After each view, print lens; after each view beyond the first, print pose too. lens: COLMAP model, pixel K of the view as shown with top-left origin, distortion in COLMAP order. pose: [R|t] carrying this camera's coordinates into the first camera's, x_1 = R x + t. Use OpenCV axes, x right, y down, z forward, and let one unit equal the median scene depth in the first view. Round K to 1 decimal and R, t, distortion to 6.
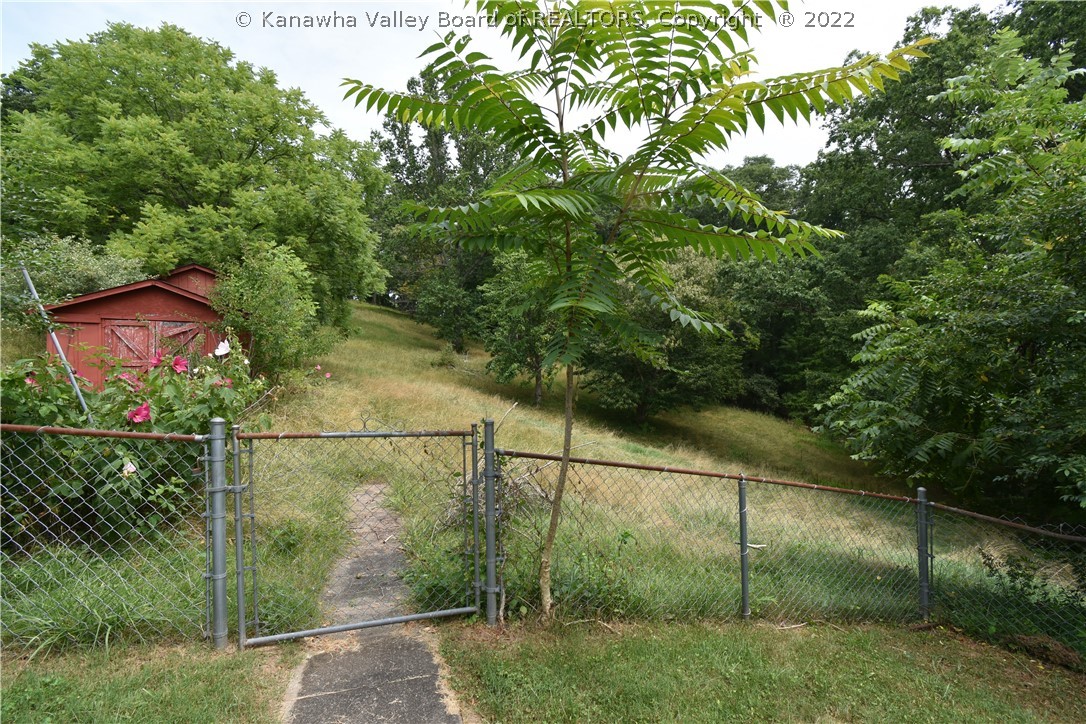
lens RADIAL K [[469.5, 0, 540.0], [0, 469.5, 362.4], [0, 0, 1]] dist [0.002528, -0.000774]
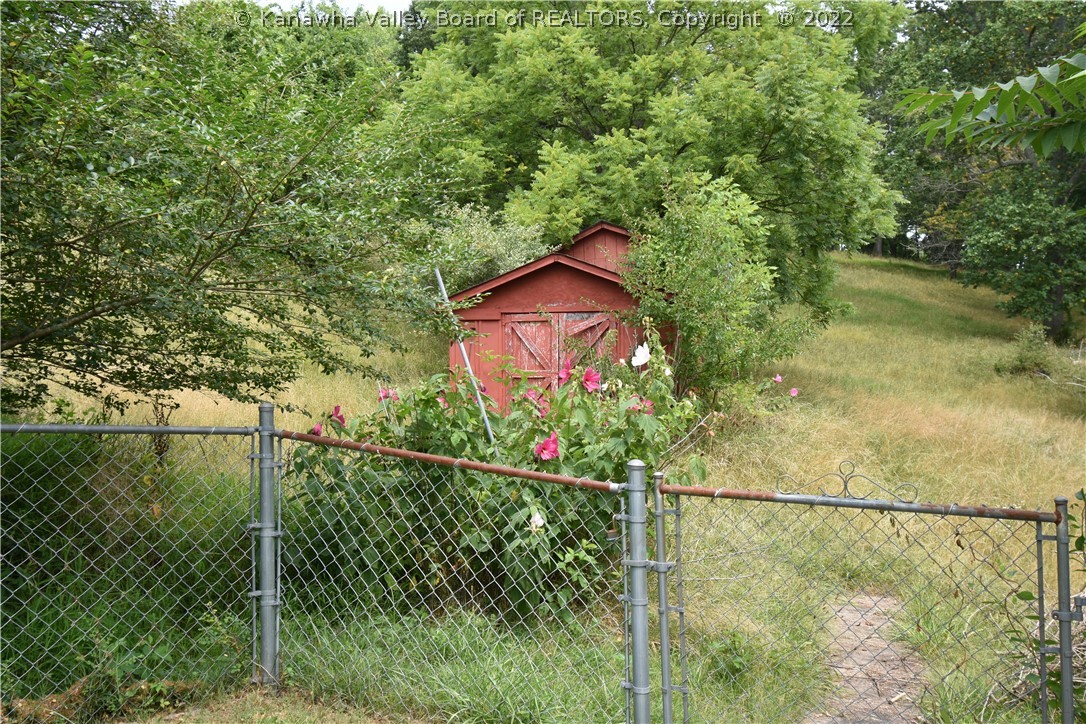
lens RADIAL K [[897.5, 0, 558.1], [0, 897.5, 364.9], [0, 0, 1]] dist [0.002649, -0.011895]
pose [[0.775246, -0.011582, -0.631553, 0.013151], [0.010876, 0.999928, -0.004987, -0.003621], [0.631565, -0.003003, 0.775317, -0.020888]]
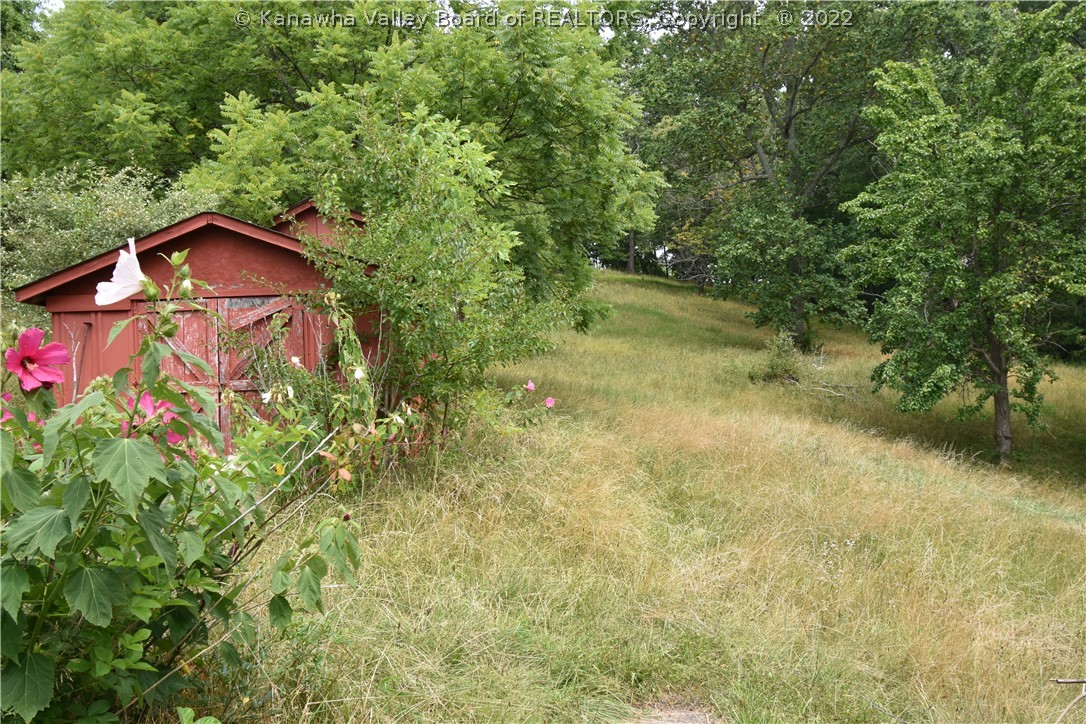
lens RADIAL K [[897.5, 0, 558.1], [0, 897.5, 364.9], [0, 0, 1]] dist [0.002649, -0.011895]
pose [[0.910295, -0.051198, -0.410782, -0.090848], [0.045145, 0.998682, -0.024430, 0.013591], [0.411491, 0.003694, 0.911406, 0.224339]]
